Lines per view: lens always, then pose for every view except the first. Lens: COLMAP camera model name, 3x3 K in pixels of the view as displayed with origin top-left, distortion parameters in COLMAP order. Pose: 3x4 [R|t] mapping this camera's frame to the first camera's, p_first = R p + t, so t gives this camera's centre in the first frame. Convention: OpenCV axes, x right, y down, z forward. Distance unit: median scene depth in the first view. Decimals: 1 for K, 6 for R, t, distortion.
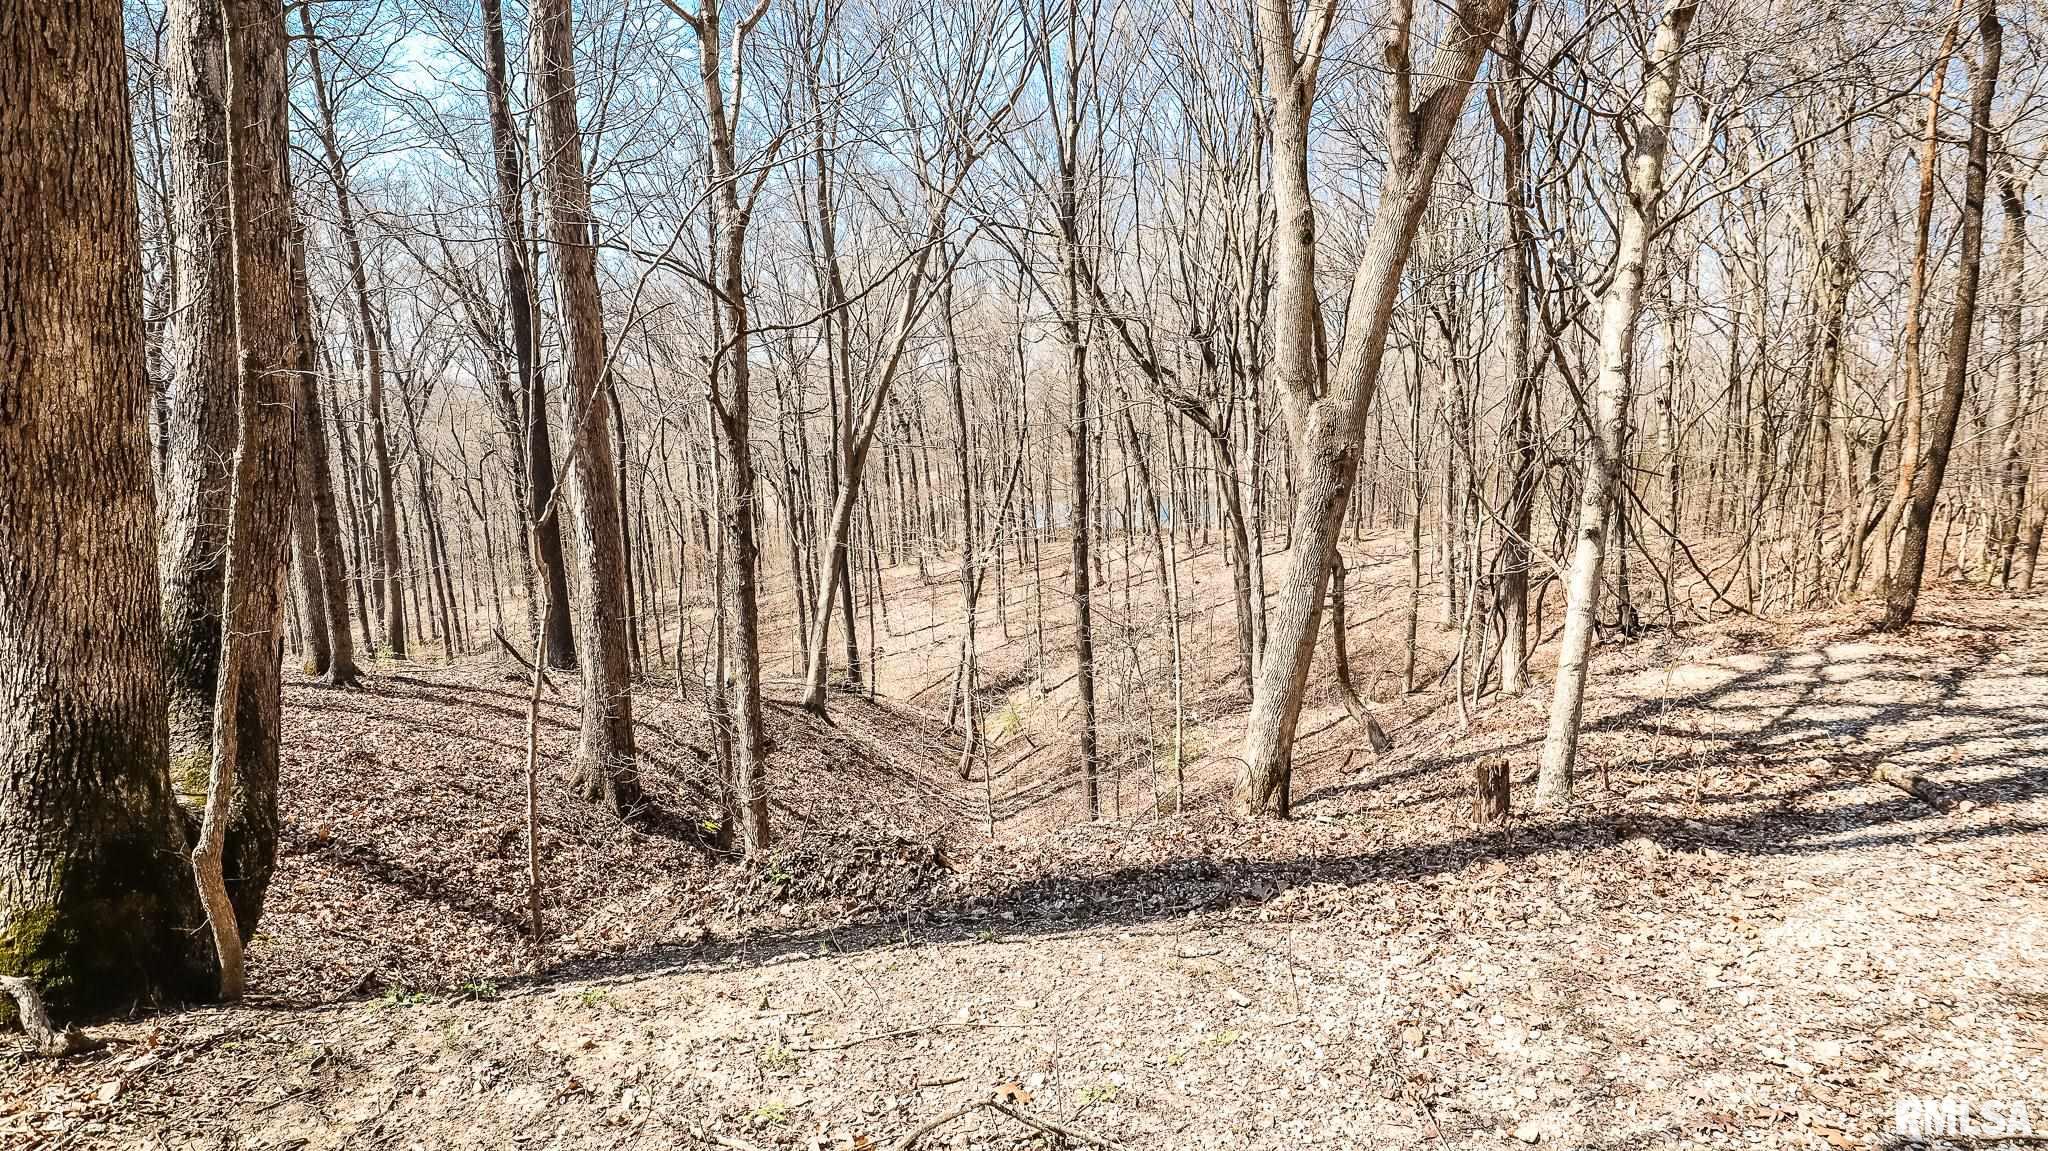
lens RADIAL K [[1031.0, 0, 1024.9], [0, 1031.0, 592.2], [0, 0, 1]] dist [-0.034412, 0.006379]
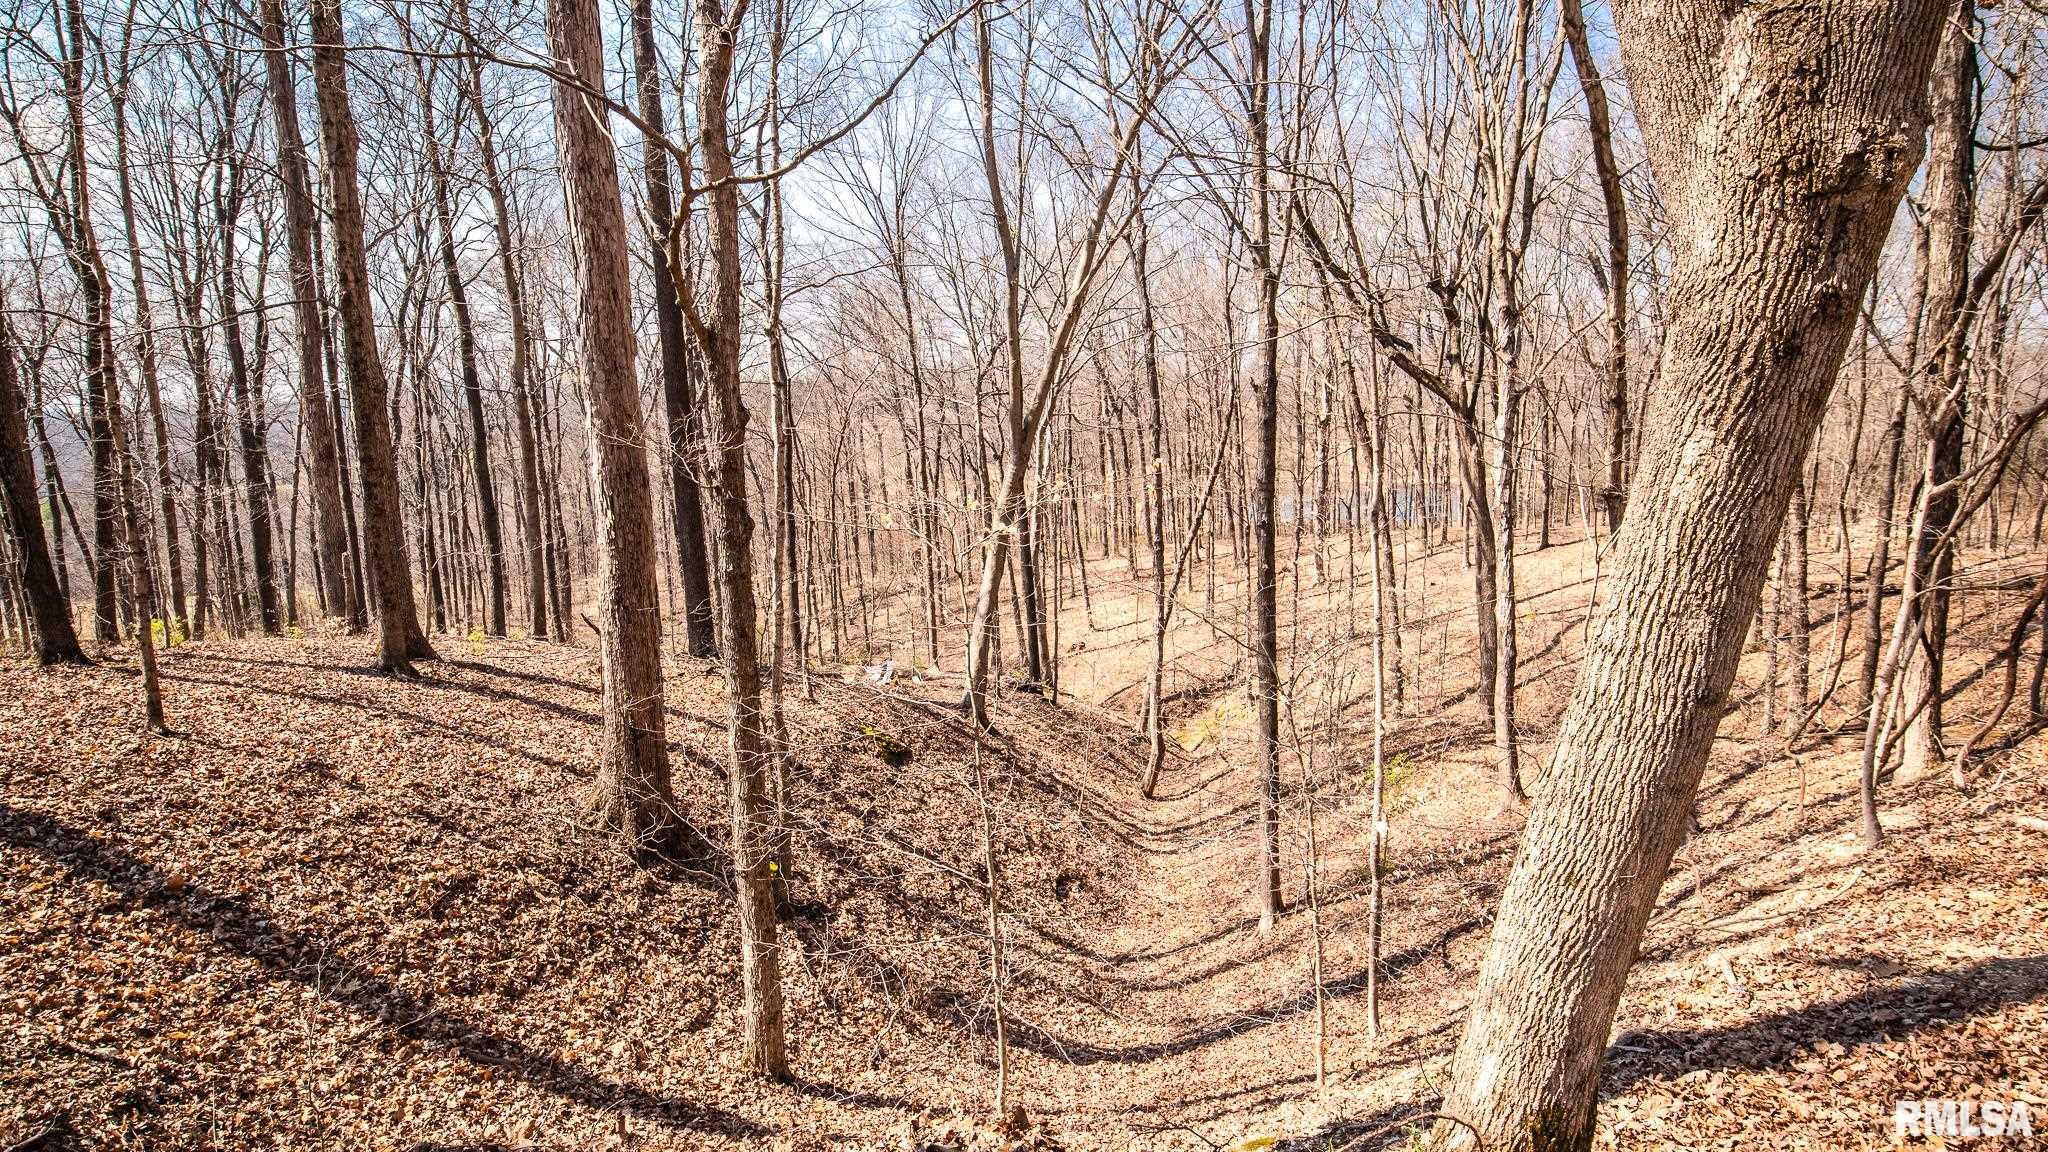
lens RADIAL K [[1031.0, 0, 1024.2], [0, 1031.0, 587.6], [0, 0, 1]] dist [-0.034412, 0.006379]
pose [[0.976236, 0.031359, -0.214428, 0.037546], [-0.030825, 0.999508, 0.005834, -0.002665], [0.214506, 0.000914, 0.976722, 0.172953]]
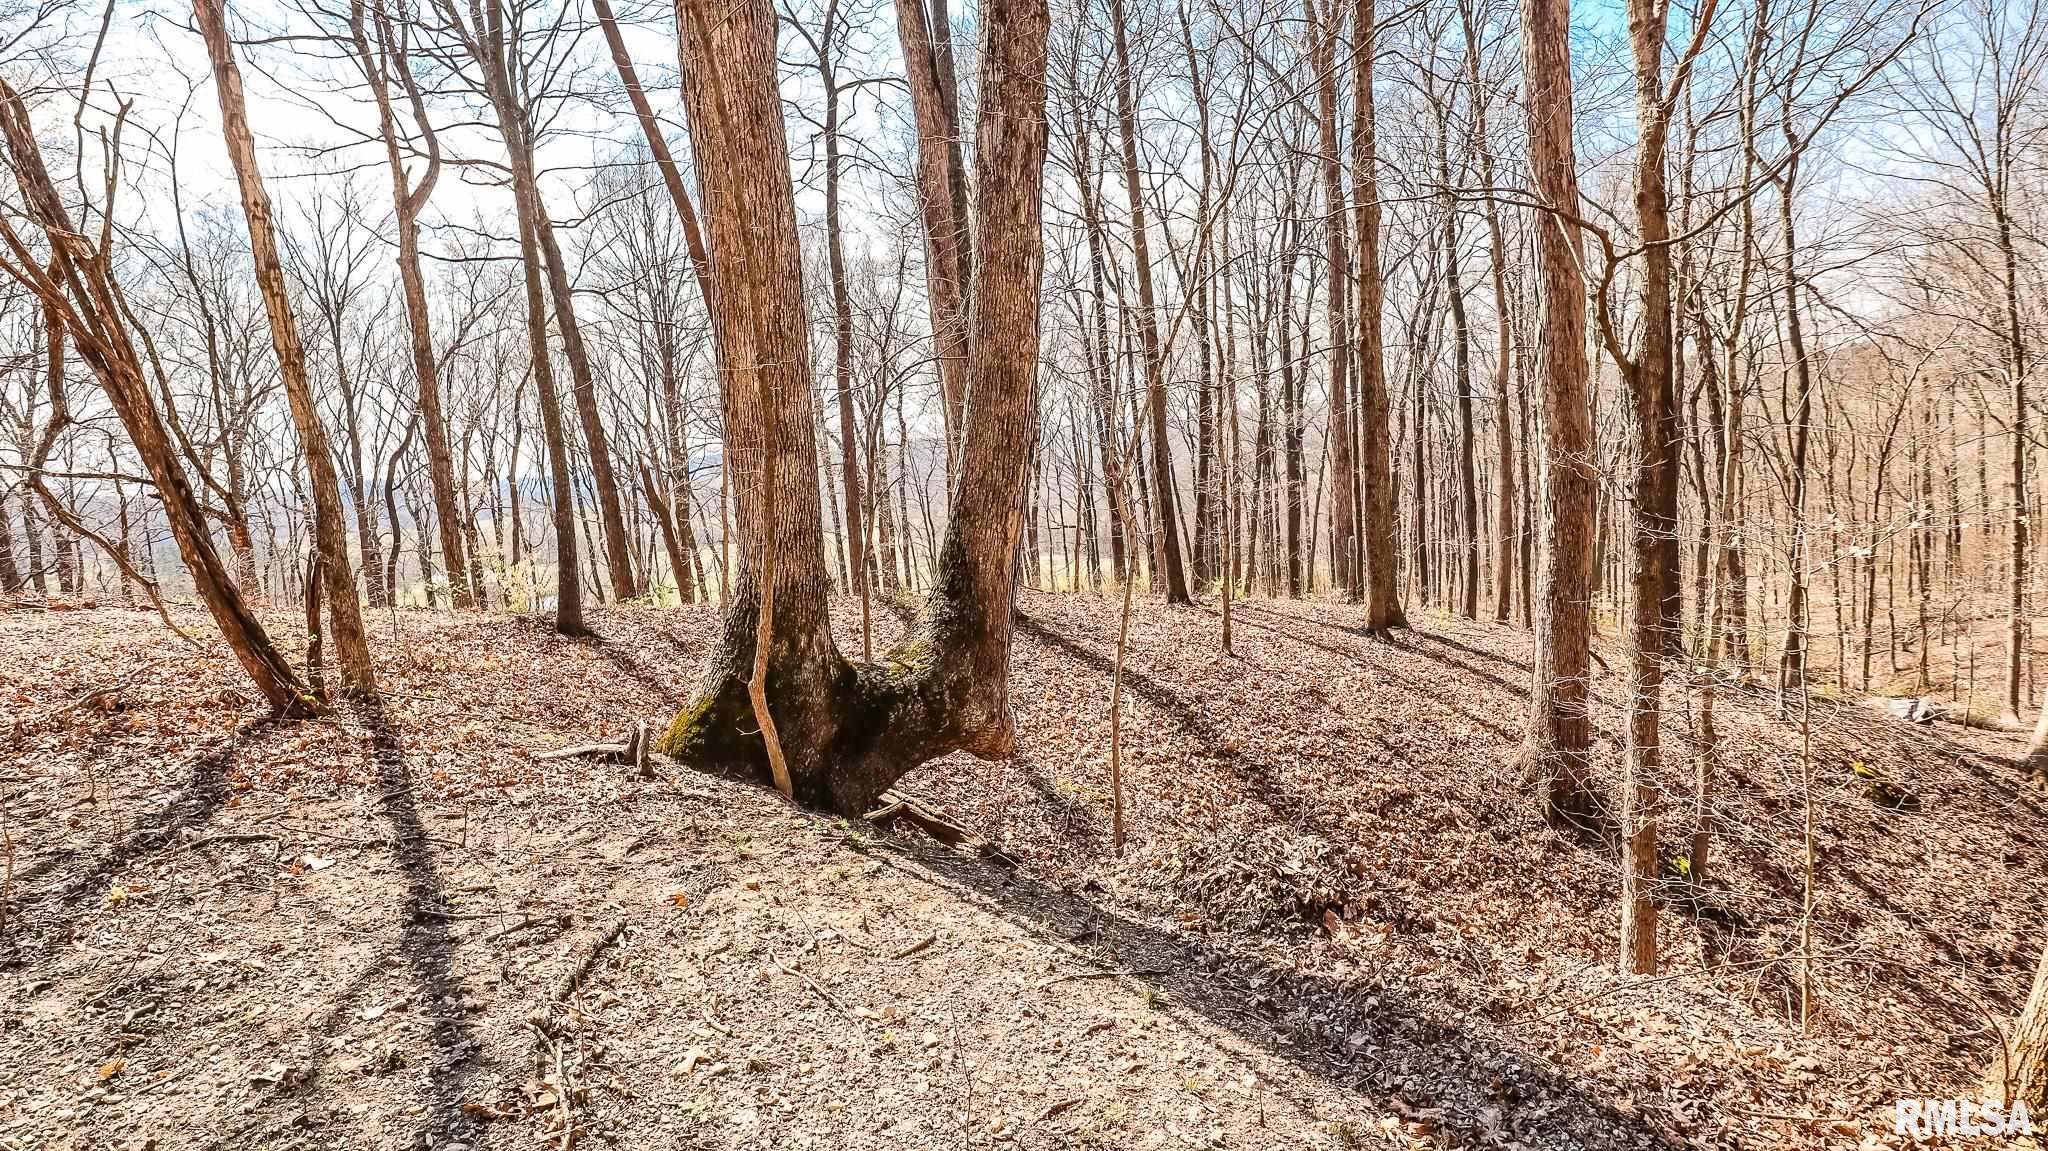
lens RADIAL K [[1031.0, 0, 1027.6], [0, 1031.0, 587.6], [0, 0, 1]] dist [-0.034412, 0.006379]
pose [[0.439707, 0.101836, -0.892349, 0.114456], [-0.083547, 0.993881, 0.072255, -0.006412], [0.894247, 0.042782, 0.445524, 0.104483]]
